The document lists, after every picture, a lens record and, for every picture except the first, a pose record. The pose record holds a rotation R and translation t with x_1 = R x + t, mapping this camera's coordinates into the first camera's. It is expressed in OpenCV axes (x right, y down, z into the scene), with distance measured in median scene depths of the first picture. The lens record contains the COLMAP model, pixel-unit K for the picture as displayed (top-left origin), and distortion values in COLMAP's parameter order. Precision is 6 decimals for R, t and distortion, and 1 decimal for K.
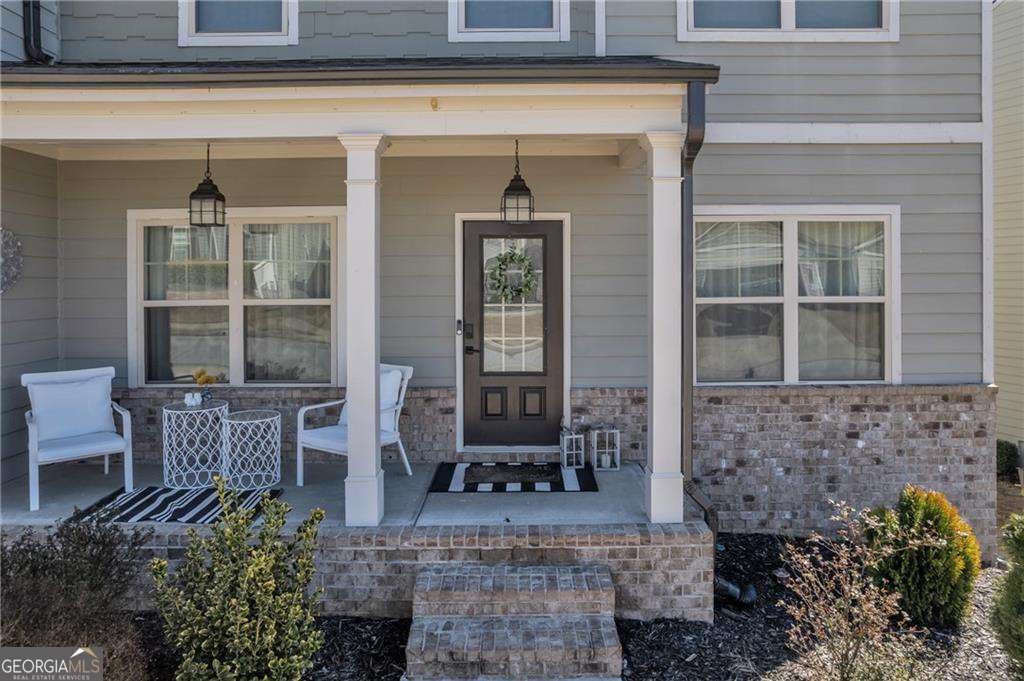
lens RADIAL K [[637.9, 0, 512.0], [0, 637.9, 340.5], [0, 0, 1]] dist [-0.038484, 0.000184]
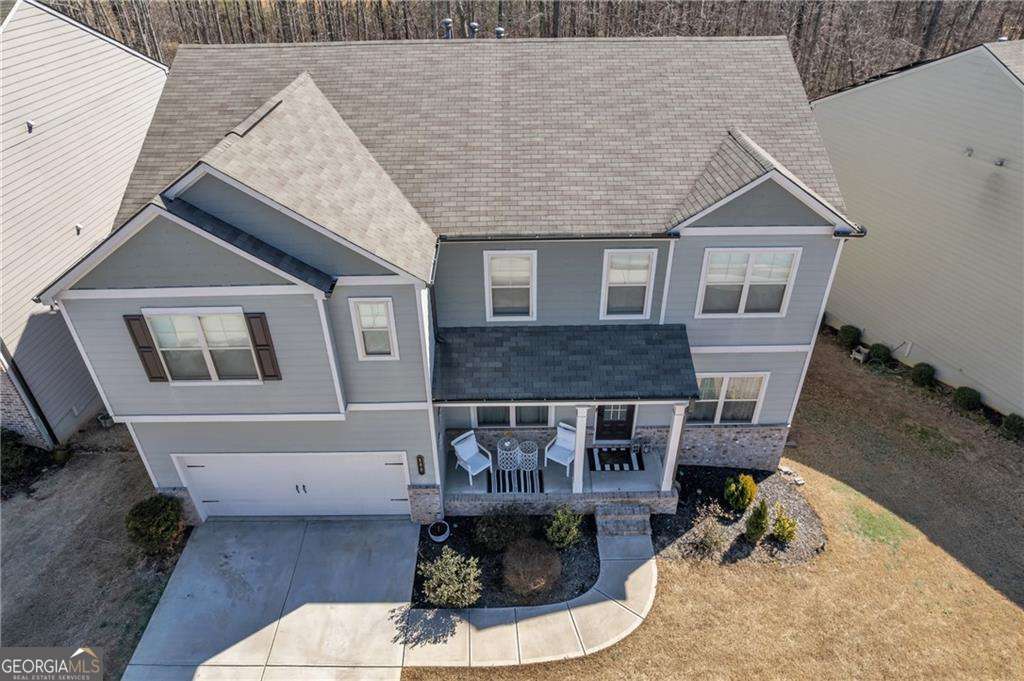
lens RADIAL K [[635.4, 0, 512.0], [0, 635.4, 340.5], [0, 0, 1]] dist [0.000654, 0.000032]
pose [[0.999649, -0.022974, 0.013173, -0.482271], [0.011792, 0.831512, 0.555381, -1.808865], [-0.023713, -0.555031, 0.831492, -1.090862]]
